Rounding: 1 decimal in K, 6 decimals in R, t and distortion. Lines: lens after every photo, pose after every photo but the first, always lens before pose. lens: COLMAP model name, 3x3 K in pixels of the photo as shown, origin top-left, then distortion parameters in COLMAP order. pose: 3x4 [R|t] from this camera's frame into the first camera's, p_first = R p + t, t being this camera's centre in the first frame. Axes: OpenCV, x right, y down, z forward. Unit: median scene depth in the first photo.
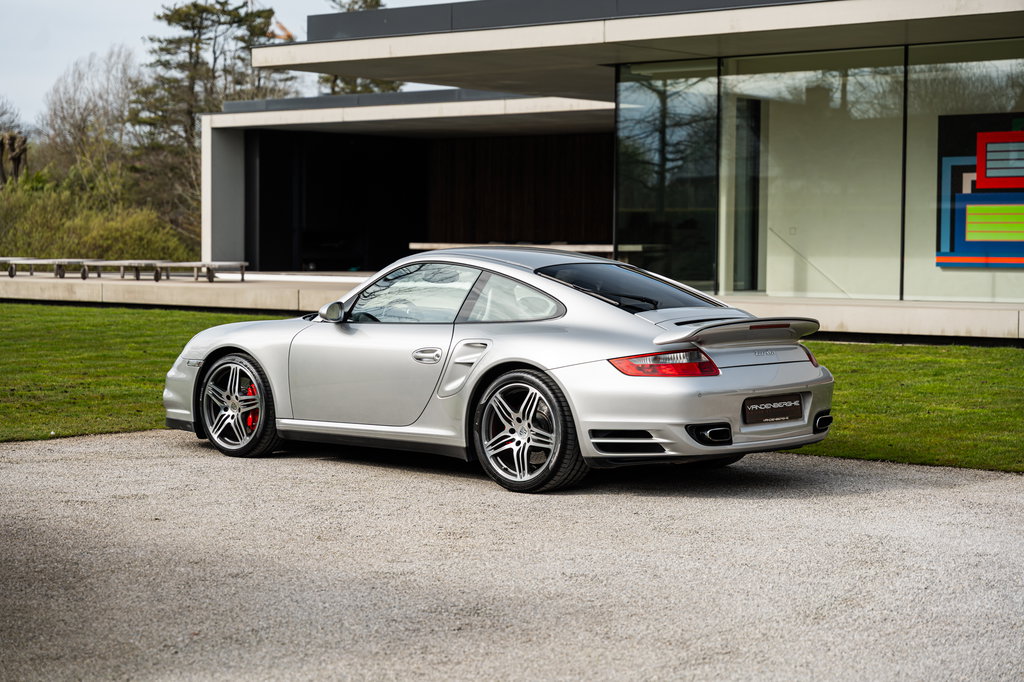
lens RADIAL K [[1991.2, 0, 512.0], [0, 1991.2, 341.0], [0, 0, 1]] dist [0.023052, 0.114435]
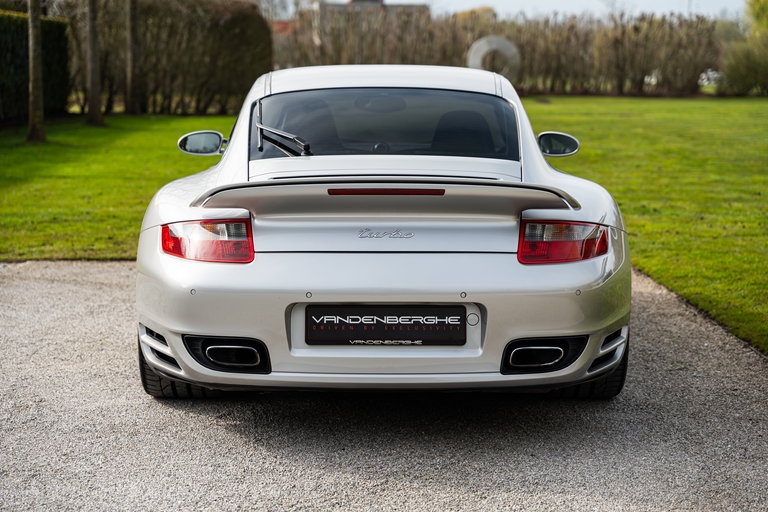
lens RADIAL K [[1493.4, 0, 384.0], [0, 1493.4, 256.0], [0, 0, 1]] dist [0.023052, 0.114435]
pose [[0.643000, 0.096820, -0.759722, 0.209084], [-0.036058, 0.994704, 0.096249, -0.013918], [0.765017, -0.034494, 0.643086, 0.304875]]
